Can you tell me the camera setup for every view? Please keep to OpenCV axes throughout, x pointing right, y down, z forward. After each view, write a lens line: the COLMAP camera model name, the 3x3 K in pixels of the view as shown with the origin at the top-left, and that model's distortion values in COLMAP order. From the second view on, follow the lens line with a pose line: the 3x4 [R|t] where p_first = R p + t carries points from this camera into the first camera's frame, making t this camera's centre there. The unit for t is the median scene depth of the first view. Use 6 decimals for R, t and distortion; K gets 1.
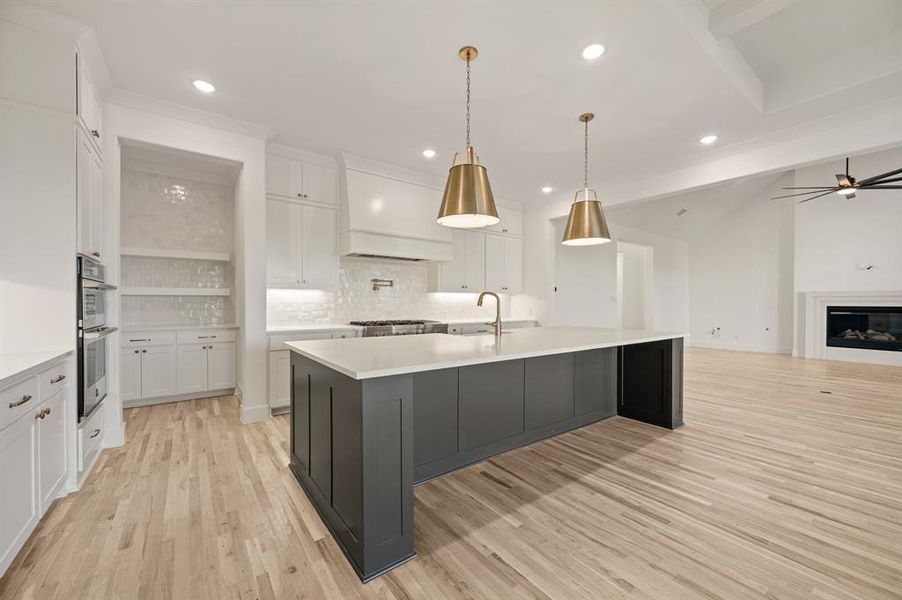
lens RADIAL K [[358.5, 0, 456.5], [0, 358.5, 305.8], [0, 0, 1]] dist [-0.000324, 0.000130]
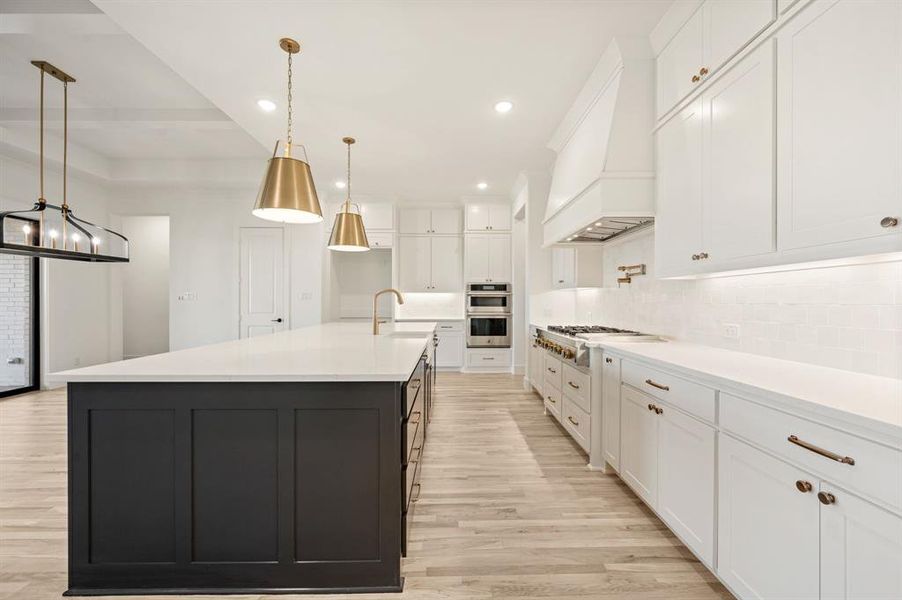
lens RADIAL K [[358.5, 0, 454.0], [0, 358.5, 301.1], [0, 0, 1]] dist [-0.000324, 0.000130]
pose [[-0.593756, -0.001490, -0.804644, 0.902414], [-0.006643, 0.999973, 0.003050, -0.016626], [0.804618, 0.007156, -0.593750, 2.050652]]
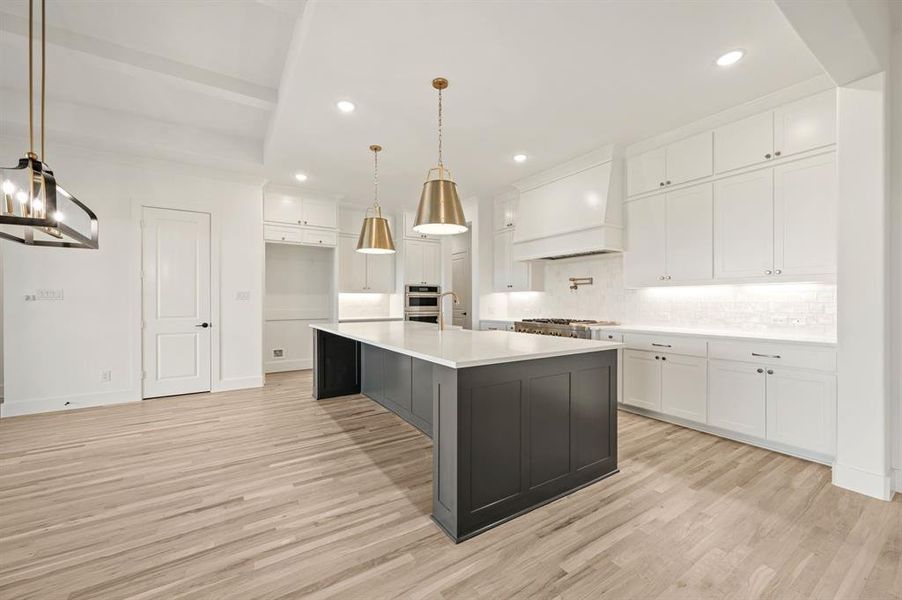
lens RADIAL K [[358.5, 0, 457.9], [0, 358.5, 300.7], [0, 0, 1]] dist [-0.000324, 0.000130]
pose [[-0.067632, -0.001751, -0.997709, 1.457319], [-0.005657, 0.999983, -0.001371, -0.012962], [0.997694, 0.005552, -0.067641, 1.325042]]
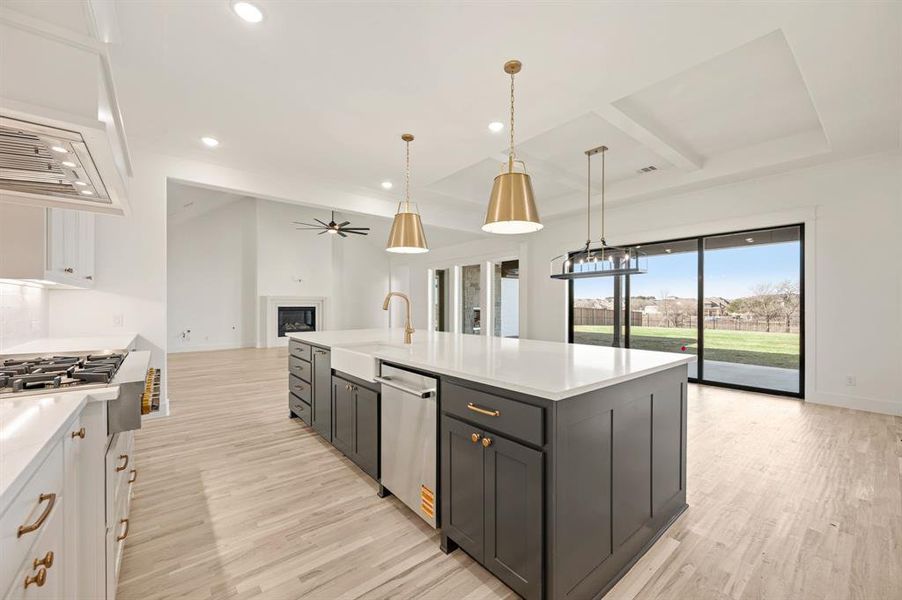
lens RADIAL K [[358.5, 0, 448.9], [0, 358.5, 303.2], [0, 0, 1]] dist [-0.000324, 0.000130]
pose [[-0.028167, 0.000681, 0.999603, -0.893855], [0.015163, 0.999885, -0.000254, -0.009400], [-0.999488, 0.015149, -0.028174, 1.082025]]
